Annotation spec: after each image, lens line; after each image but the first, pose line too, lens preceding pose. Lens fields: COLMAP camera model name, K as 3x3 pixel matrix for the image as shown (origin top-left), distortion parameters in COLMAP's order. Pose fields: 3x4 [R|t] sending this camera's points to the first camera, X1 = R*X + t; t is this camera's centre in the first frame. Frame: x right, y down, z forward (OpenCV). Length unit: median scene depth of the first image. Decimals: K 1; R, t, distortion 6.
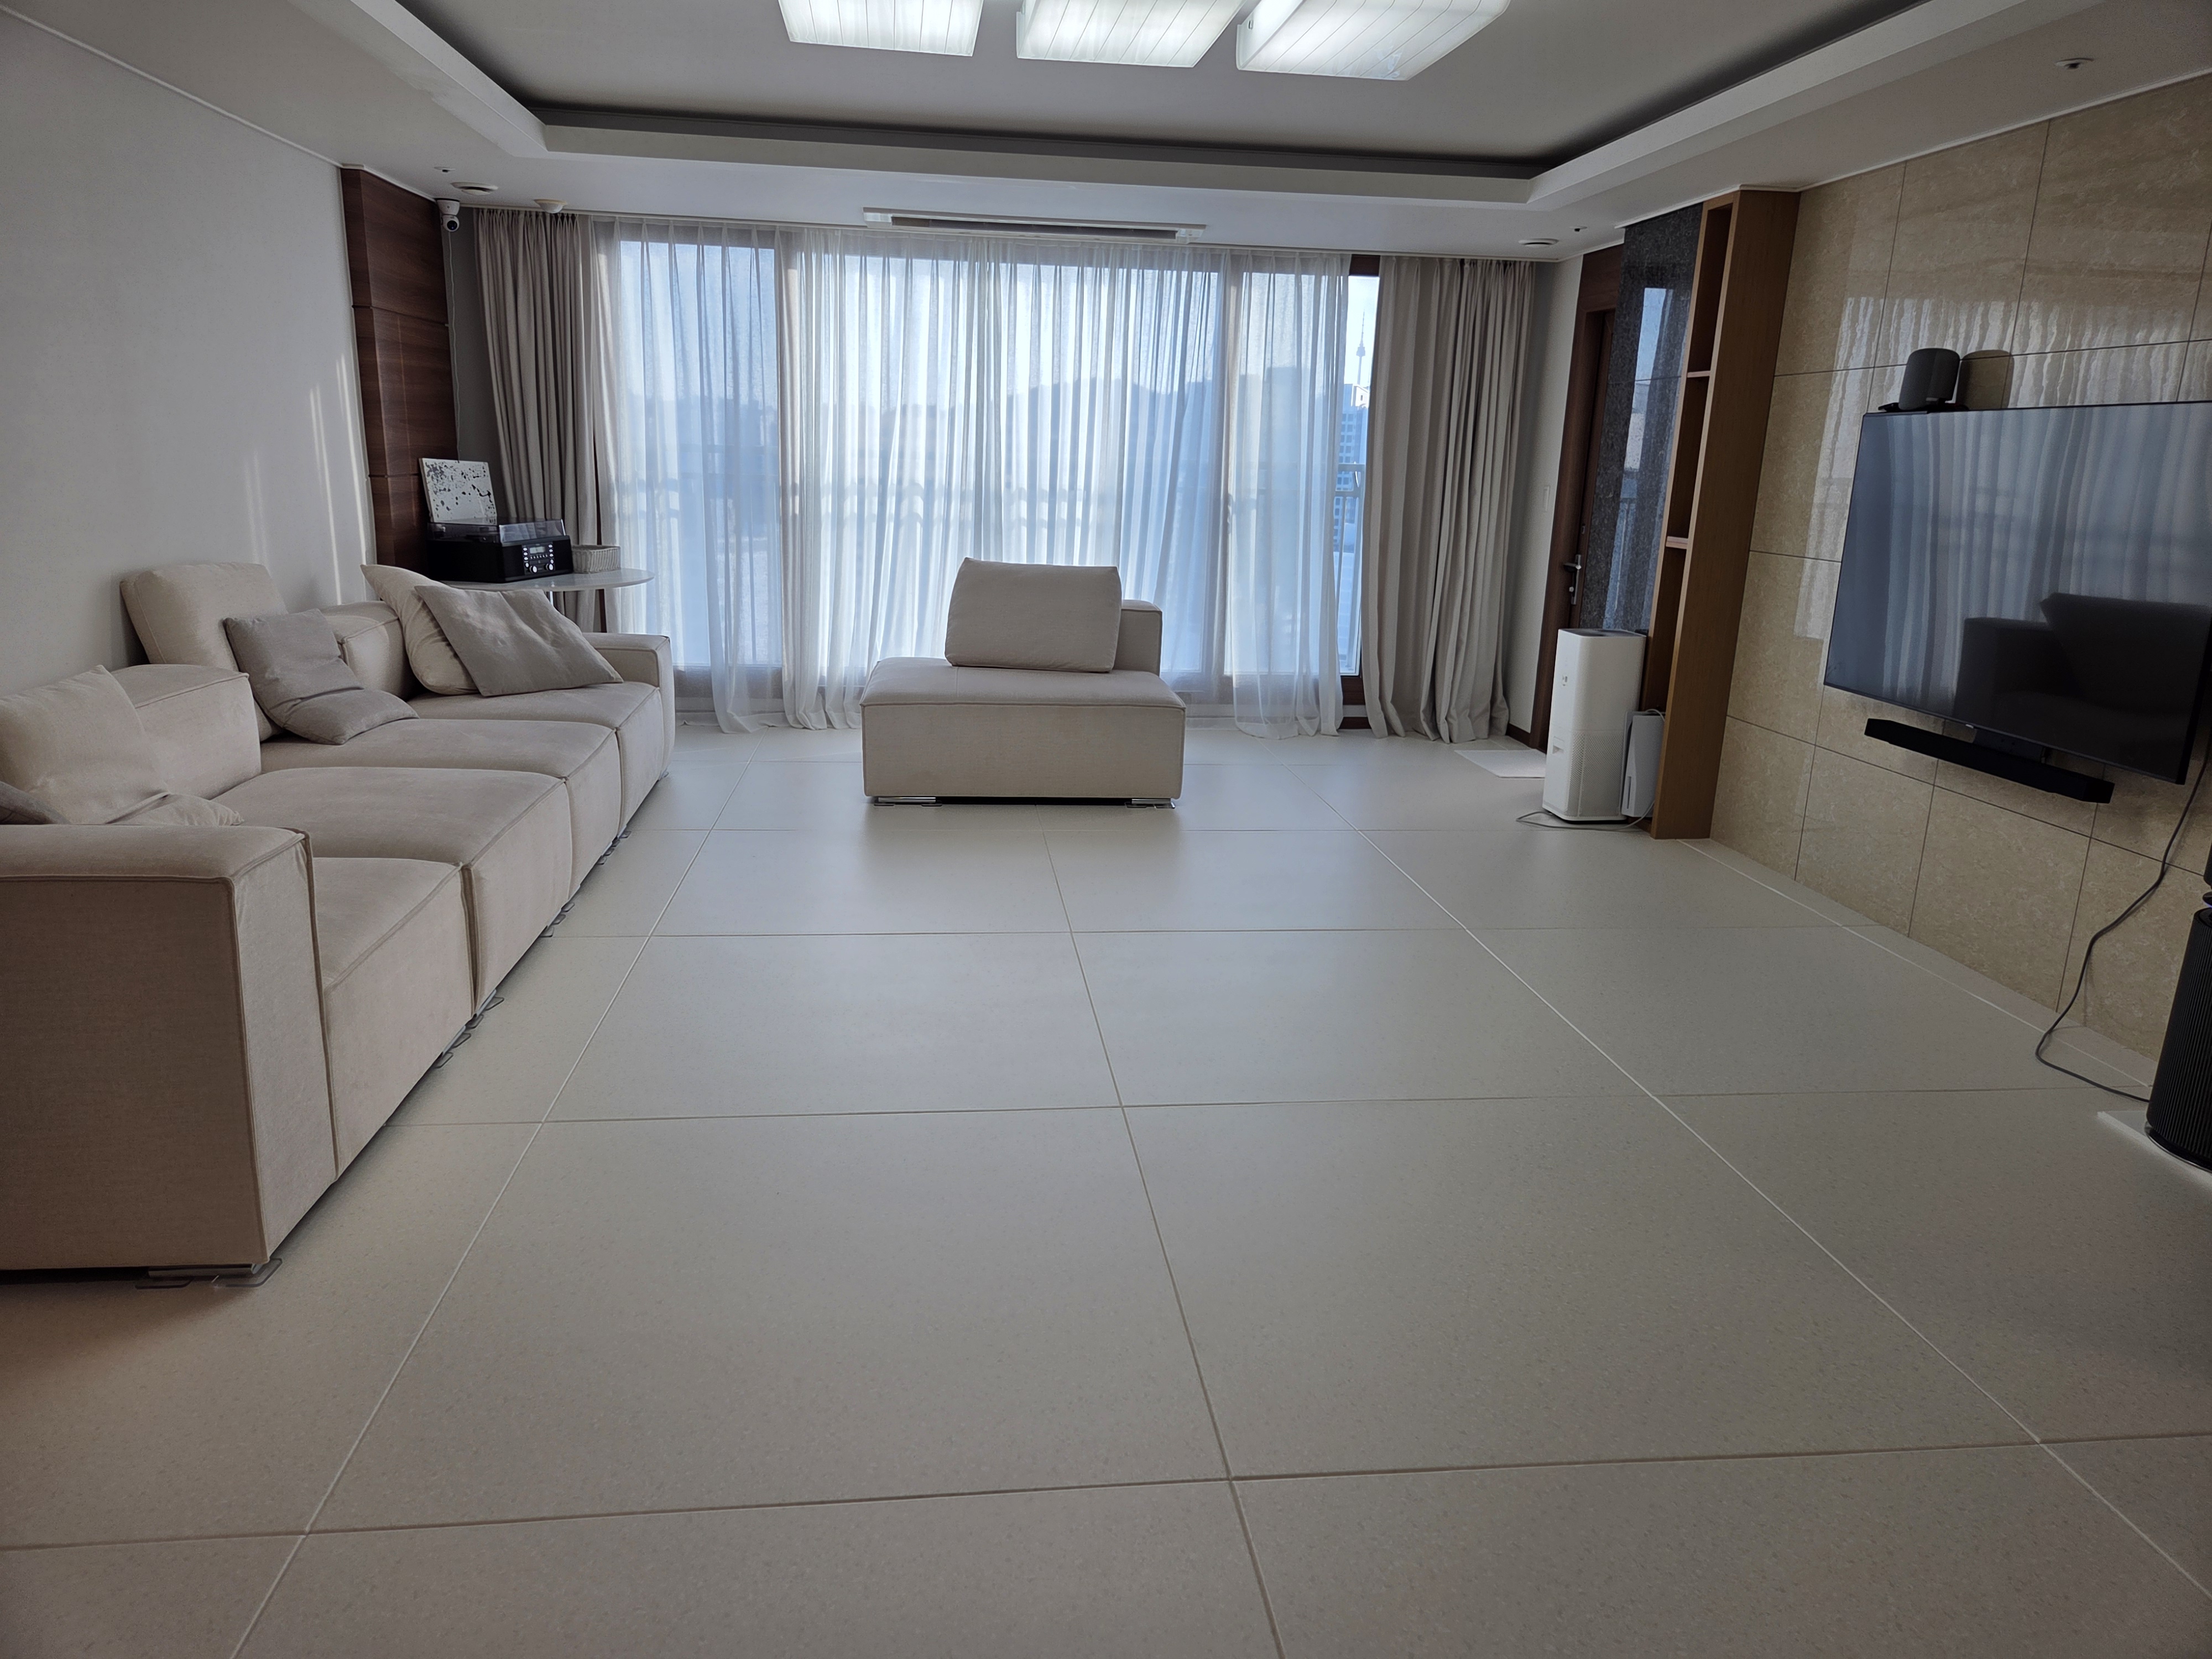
lens RADIAL K [[1499.6, 0, 1106.0], [0, 1499.6, 829.5], [0, 0, 1]] dist [0.049711, -0.032095]
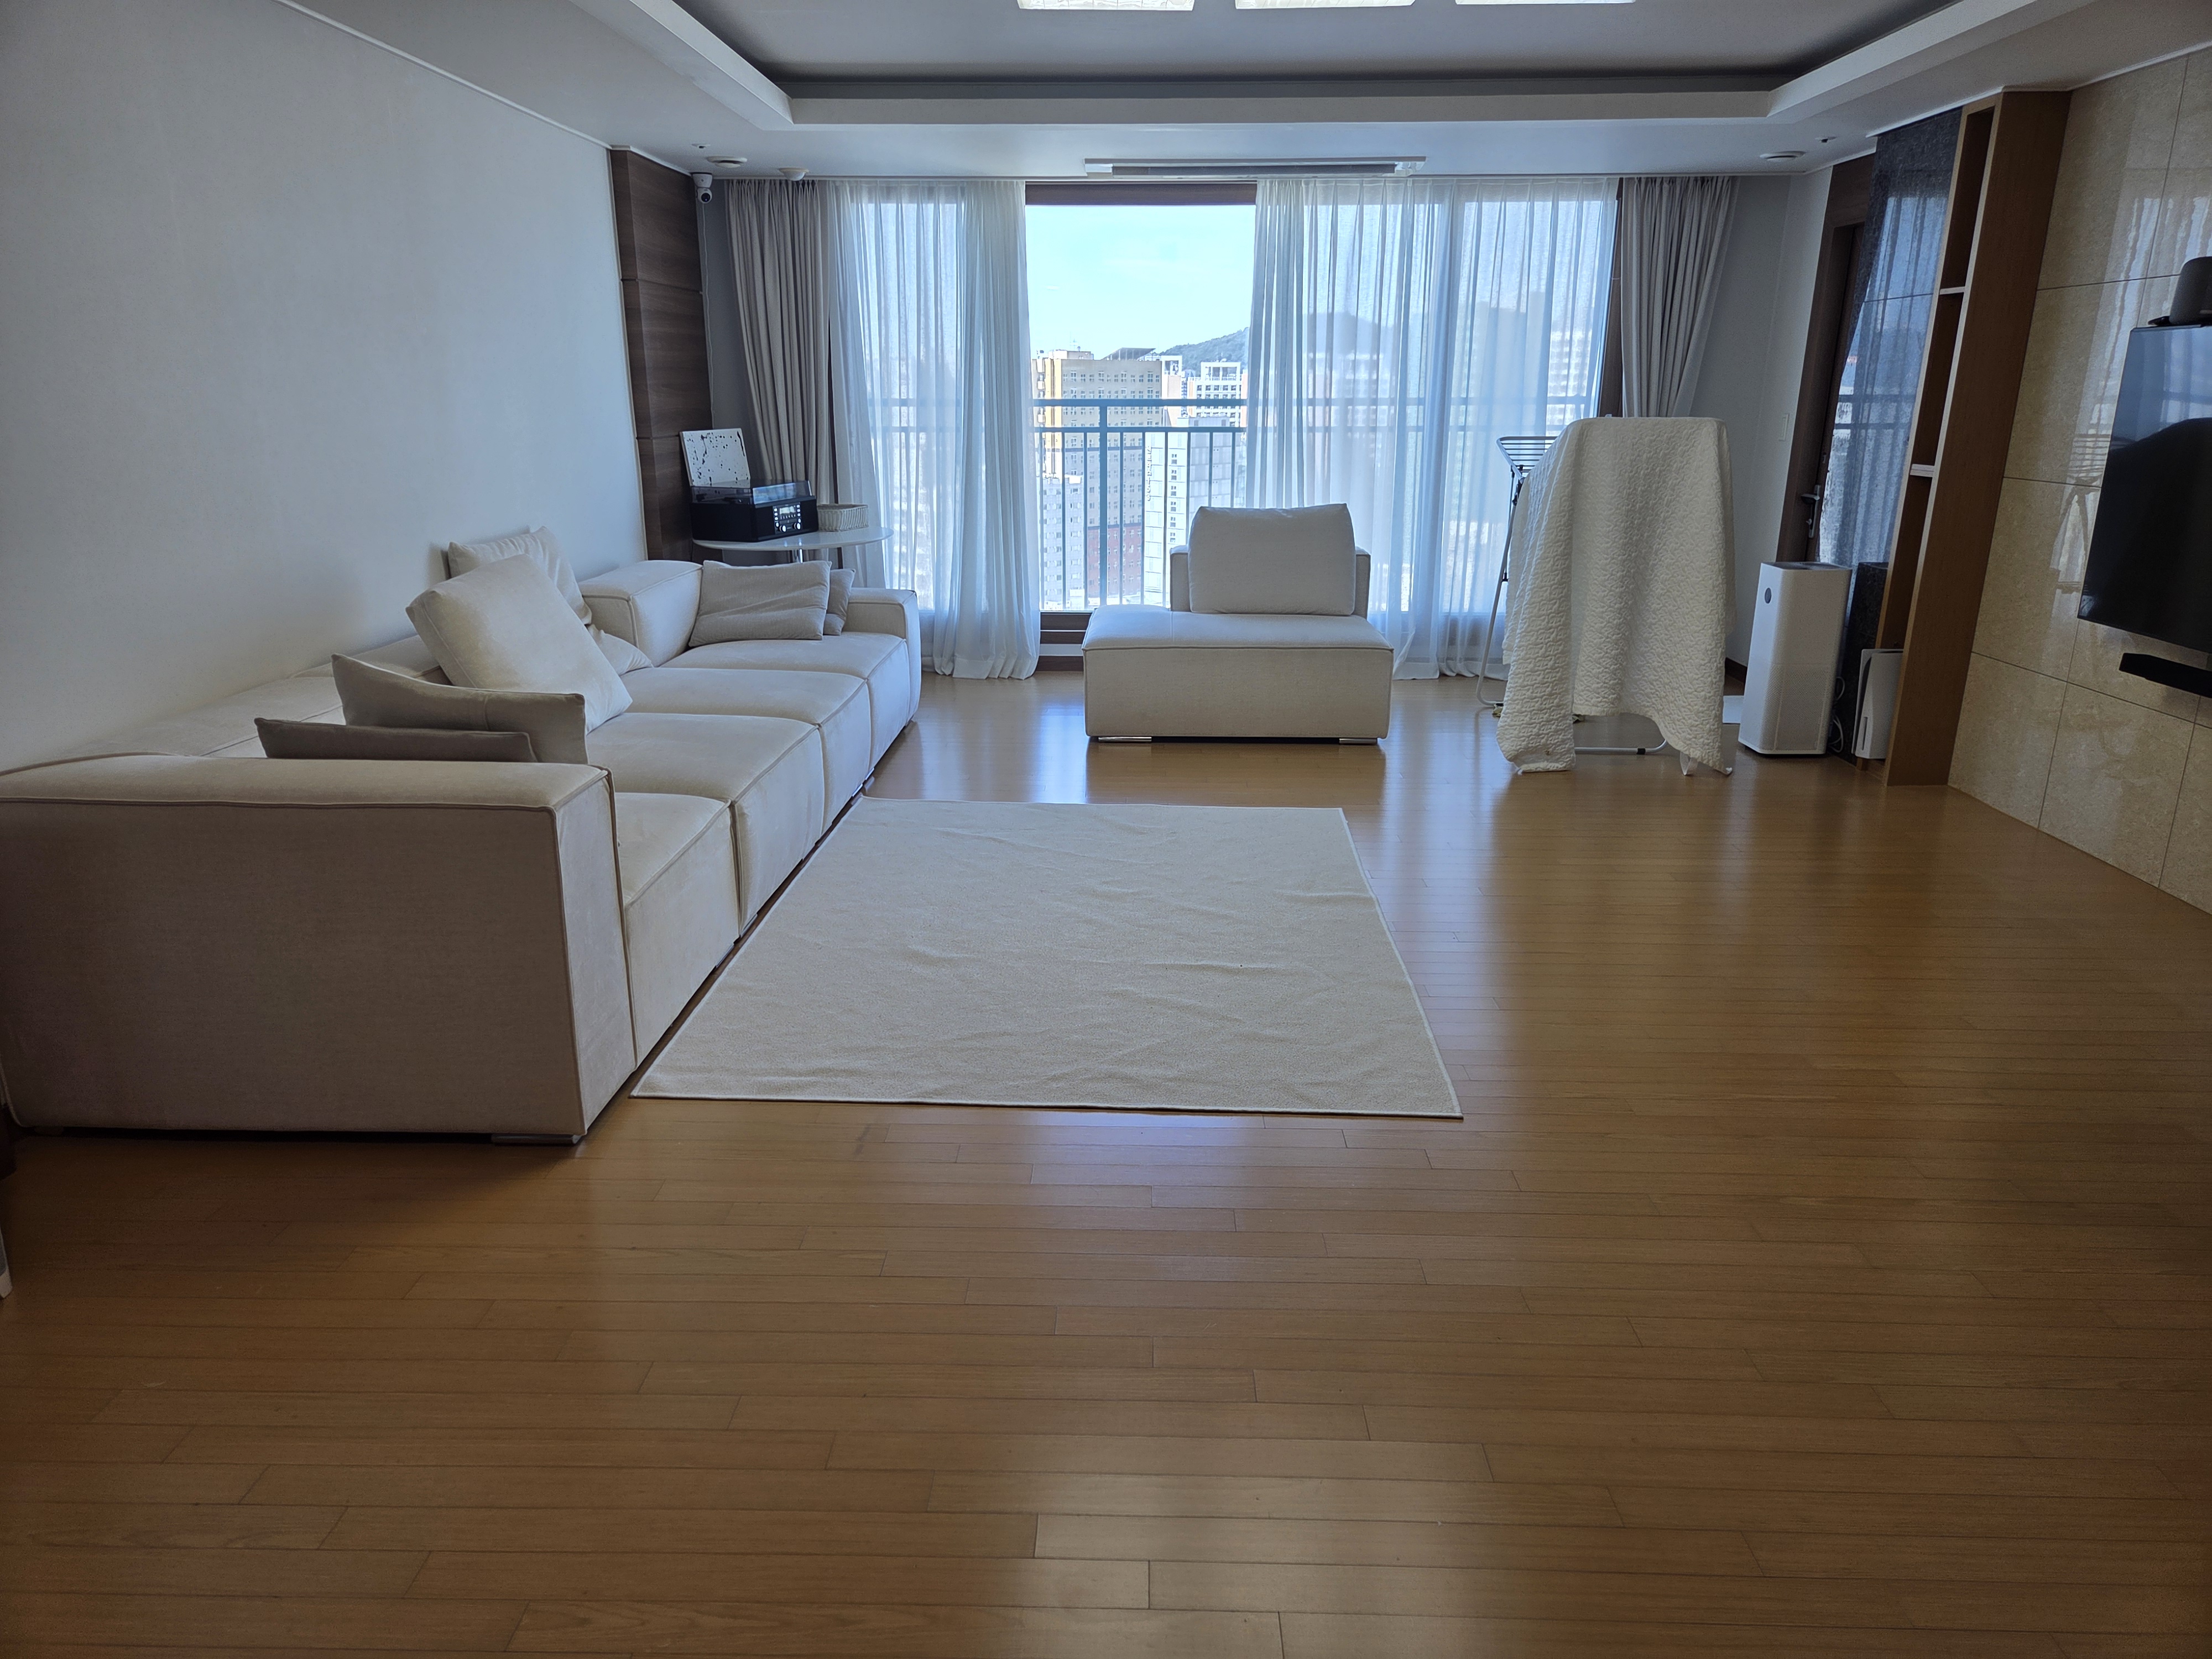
lens RADIAL K [[1480.8, 0, 1116.9], [0, 1480.8, 862.9], [0, 0, 1]] dist [0.034643, -0.003617]
pose [[0.990535, 0.012032, -0.136729, 0.004071], [-0.003339, 0.997968, 0.063630, 0.000083], [0.137217, -0.062571, 0.988563, -0.025701]]
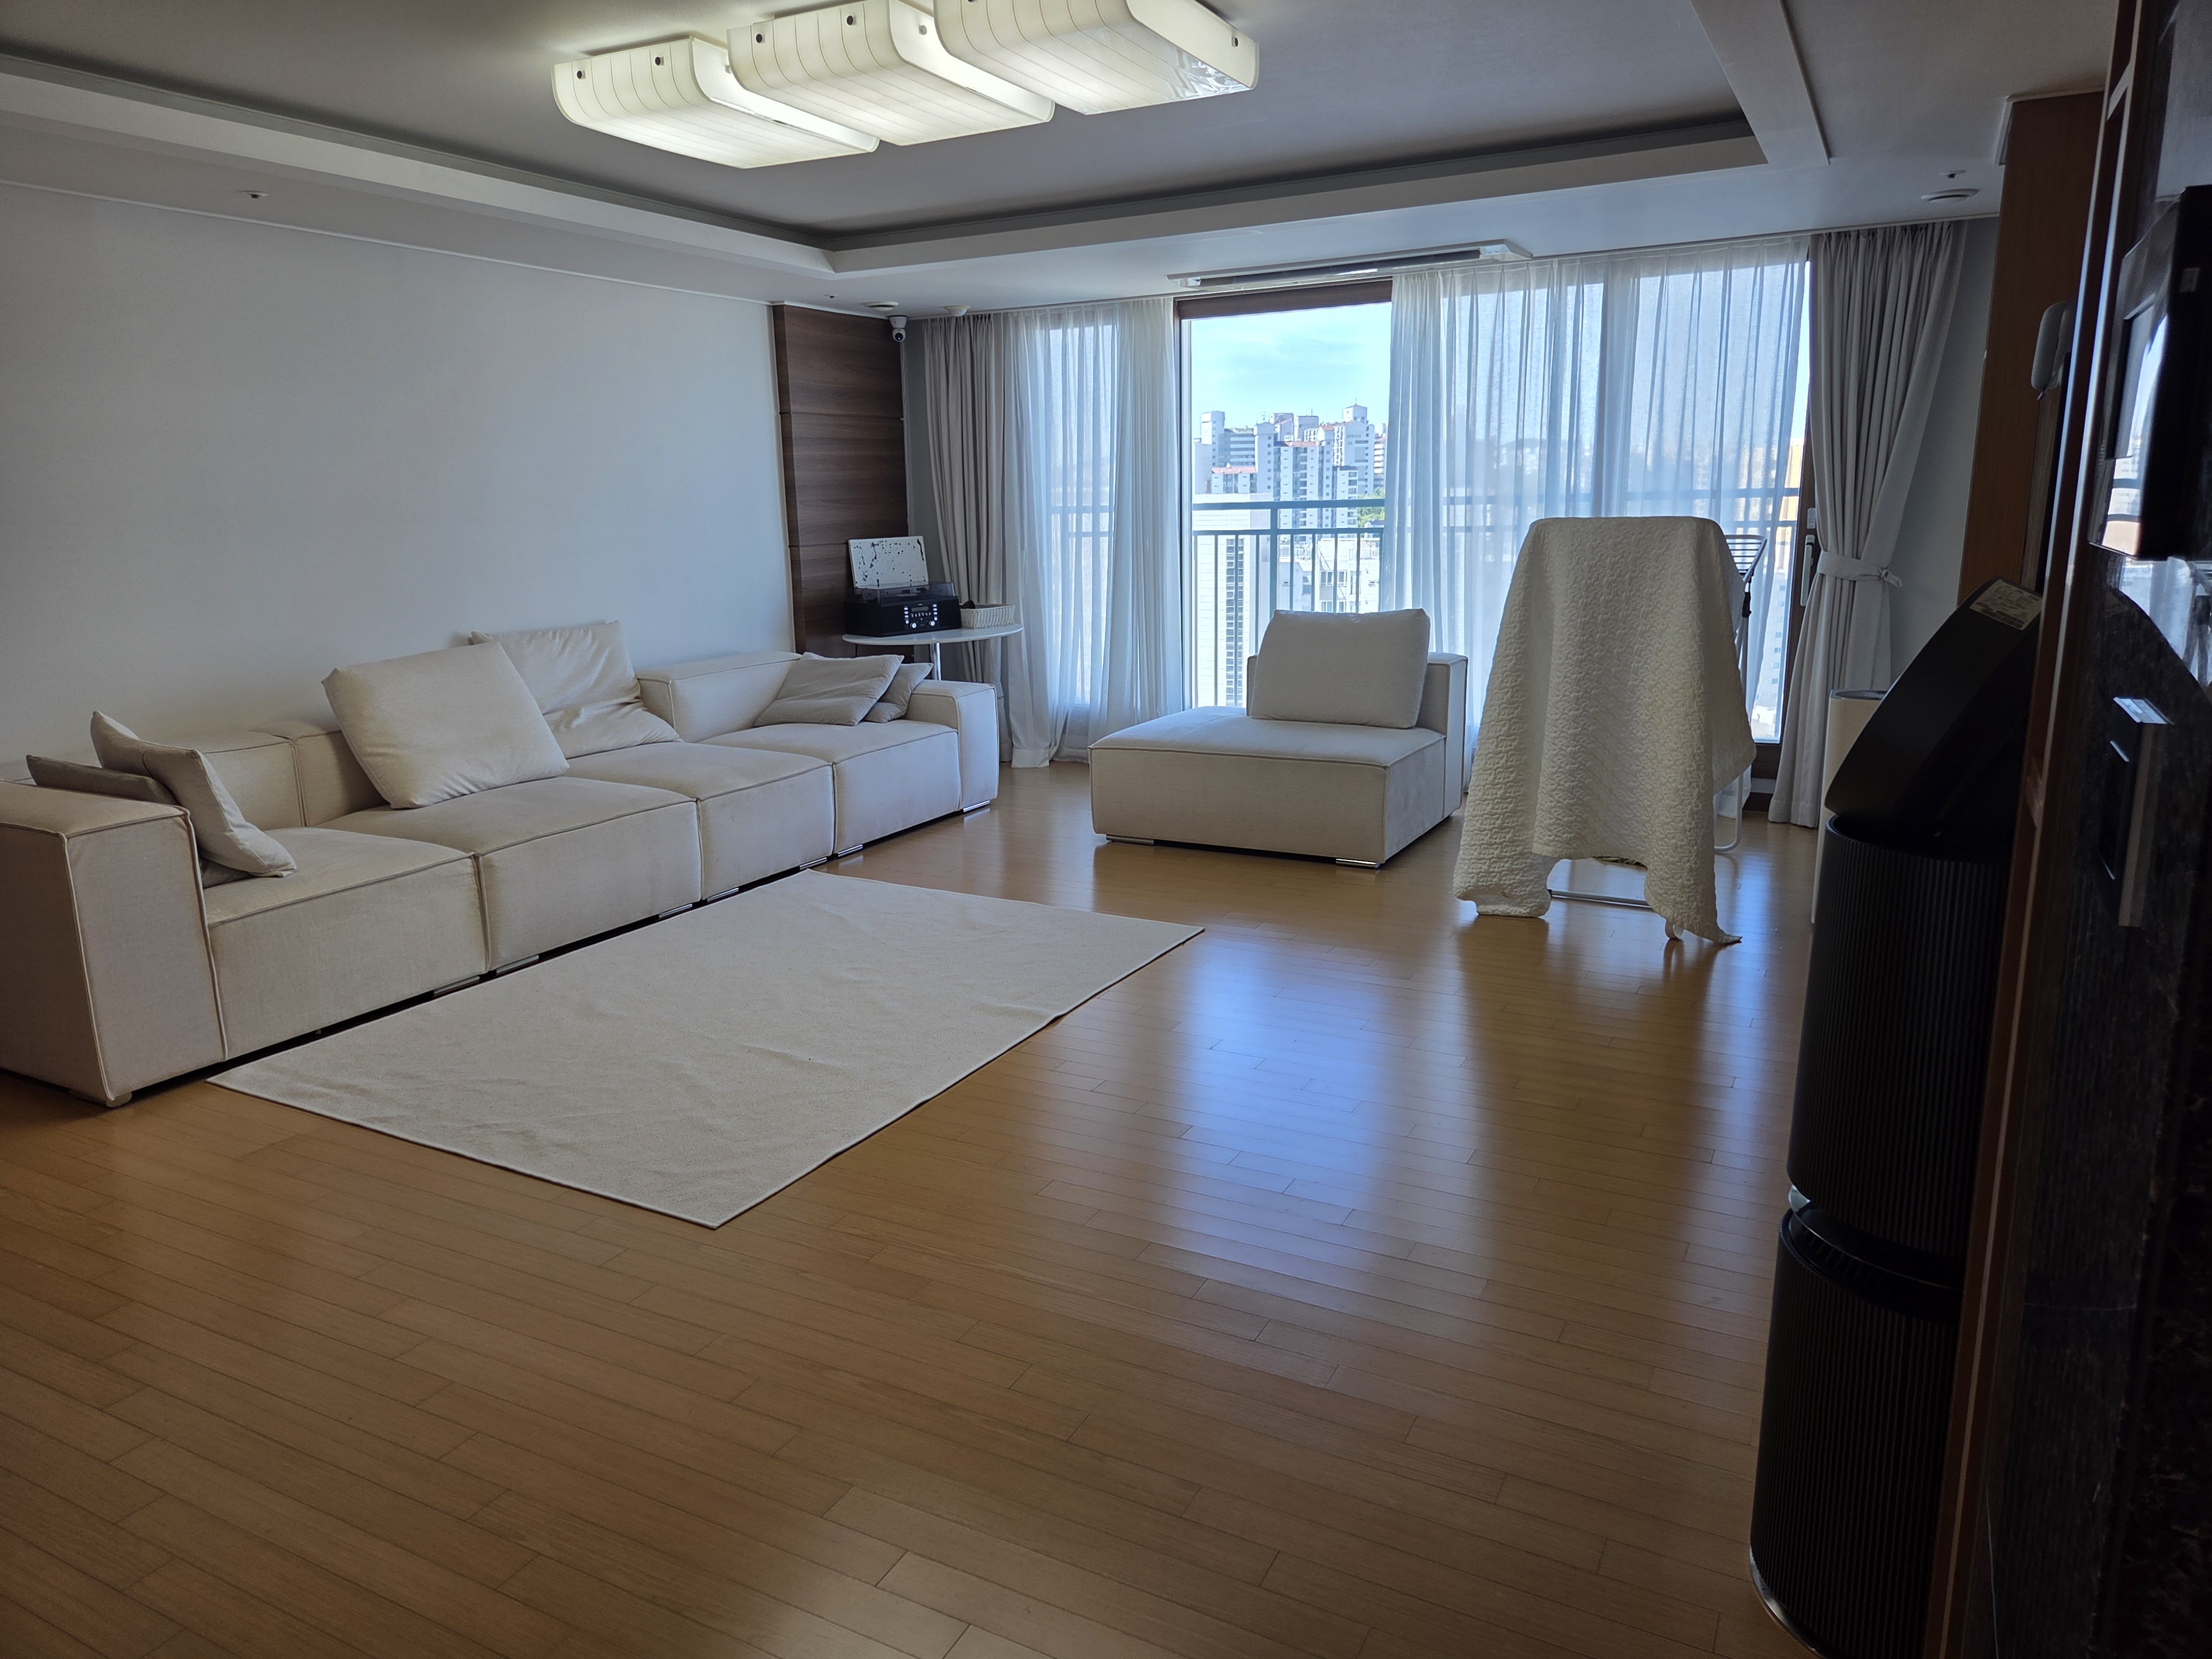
lens RADIAL K [[1502.0, 0, 1106.0], [0, 1502.0, 829.5], [0, 0, 1]] dist [0.031510, -0.002258]
pose [[0.819331, 0.074292, -0.568488, 0.418658], [-0.092239, 0.995733, -0.002814, -0.022609], [0.565853, 0.054743, 0.822687, 0.137727]]
